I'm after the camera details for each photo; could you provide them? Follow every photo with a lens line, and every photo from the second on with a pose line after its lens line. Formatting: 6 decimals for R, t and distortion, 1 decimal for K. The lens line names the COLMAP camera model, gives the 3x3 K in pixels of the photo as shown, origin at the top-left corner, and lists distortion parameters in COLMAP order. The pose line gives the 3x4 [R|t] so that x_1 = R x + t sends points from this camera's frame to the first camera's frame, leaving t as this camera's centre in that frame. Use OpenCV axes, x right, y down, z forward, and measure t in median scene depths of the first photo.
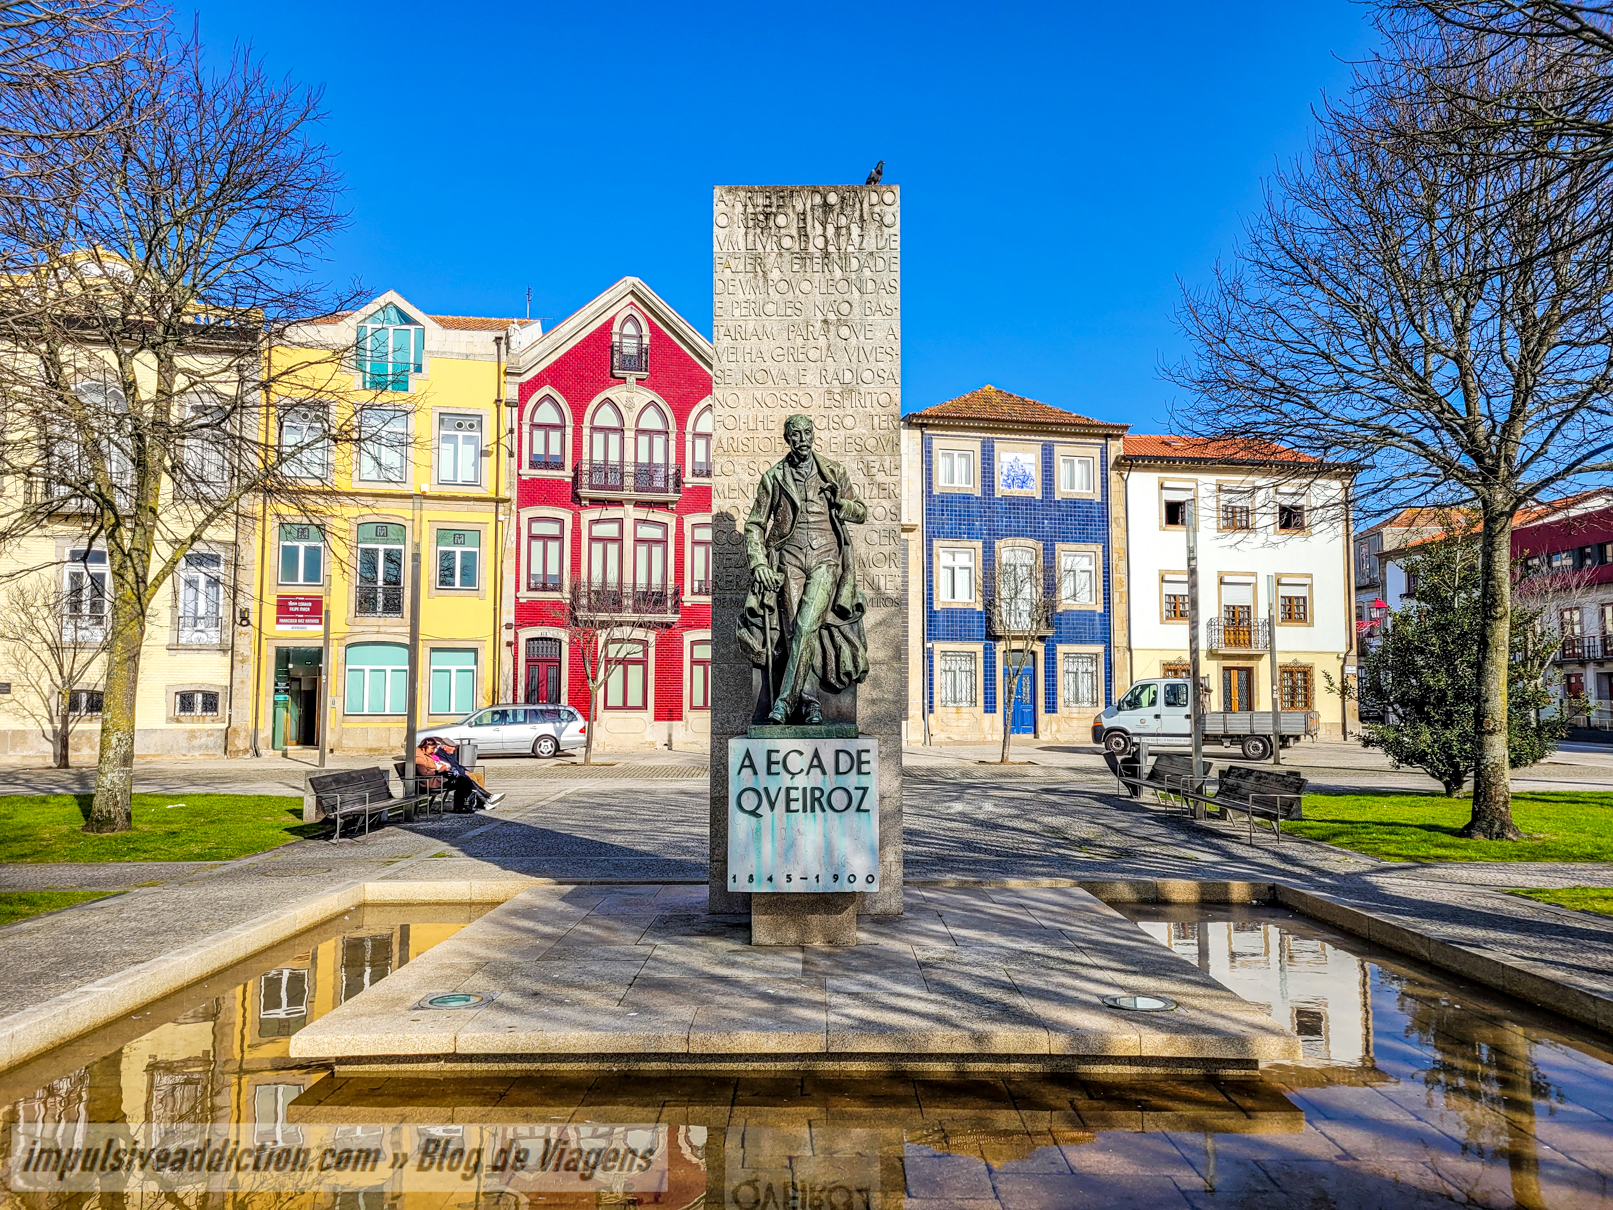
lens RADIAL K [[1237.3, 0, 808.1], [0, 1237.3, 622.1], [0, 0, 1]] dist [0.054572, -0.005612]
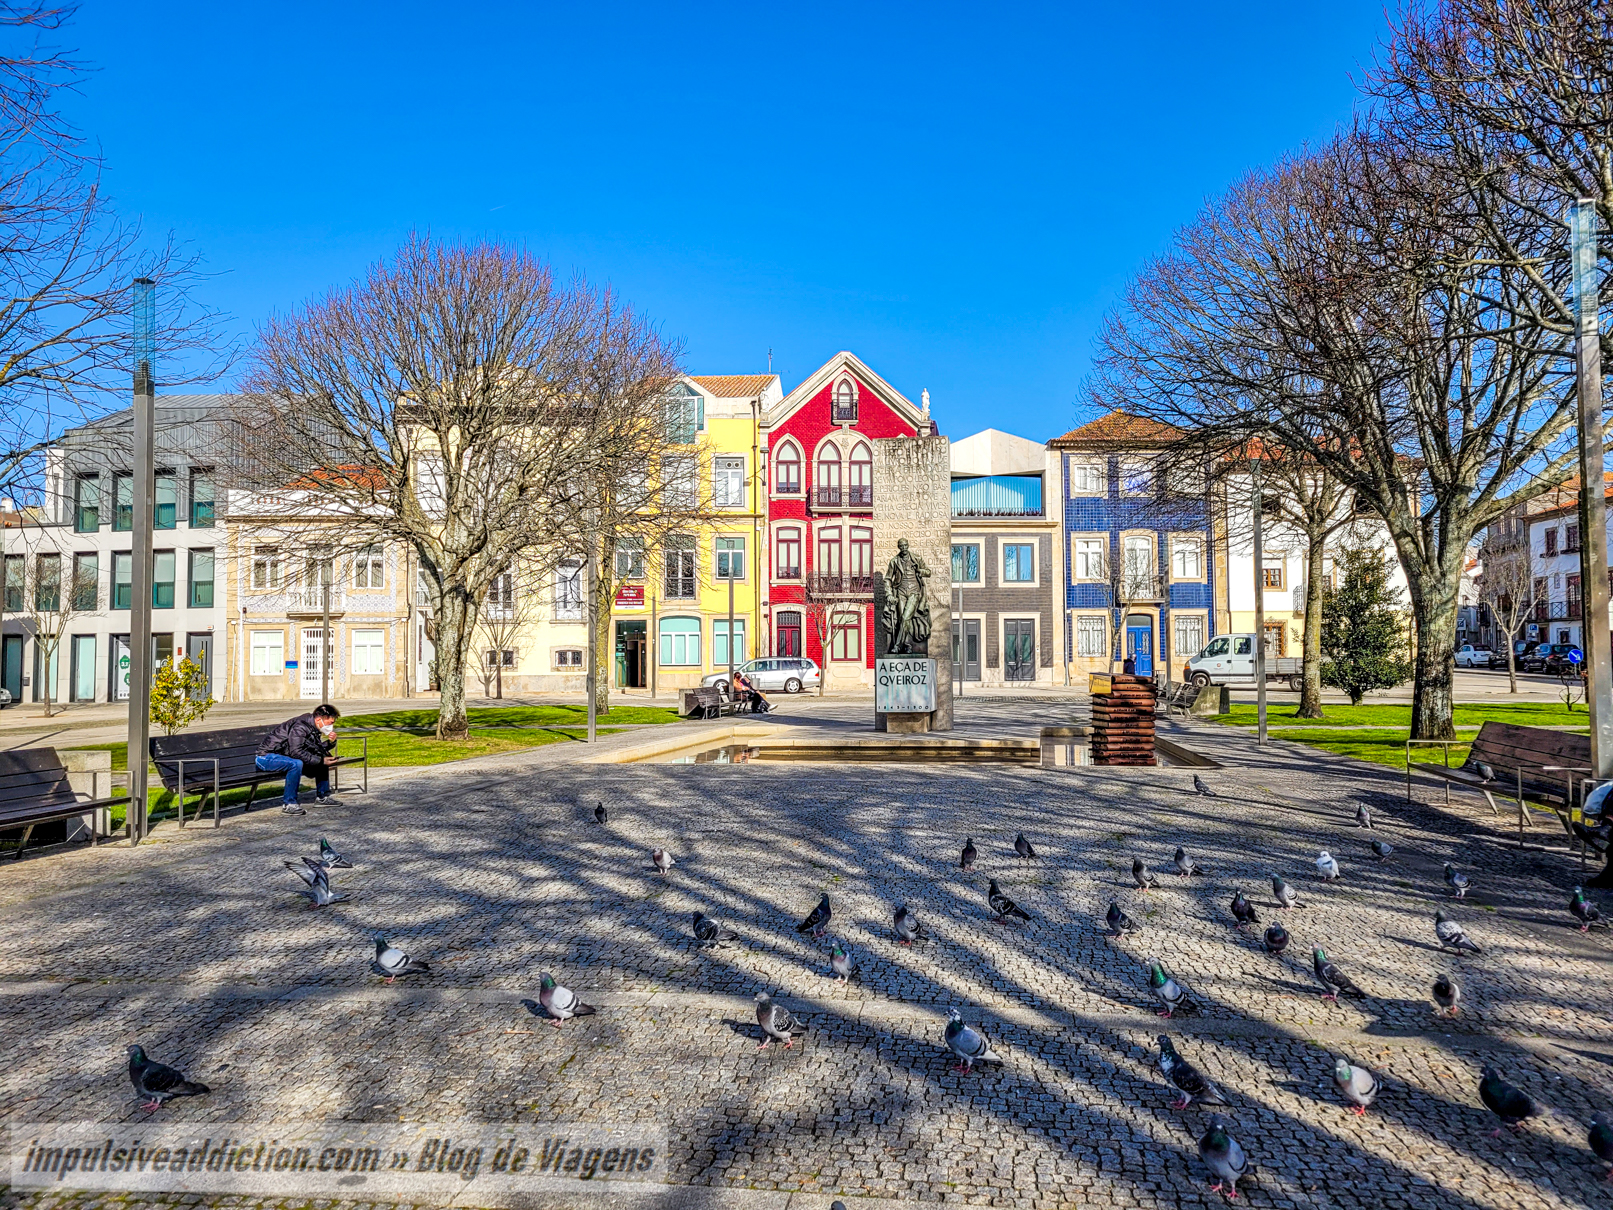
lens RADIAL K [[1237.3, 0, 808.3], [0, 1237.3, 604.8], [0, 0, 1]] dist [0.054572, -0.005612]
pose [[0.983752, -0.017684, -0.178662, 0.063435], [0.020937, 0.999647, 0.016339, -0.017304], [0.178310, -0.019814, 0.983775, -0.395438]]
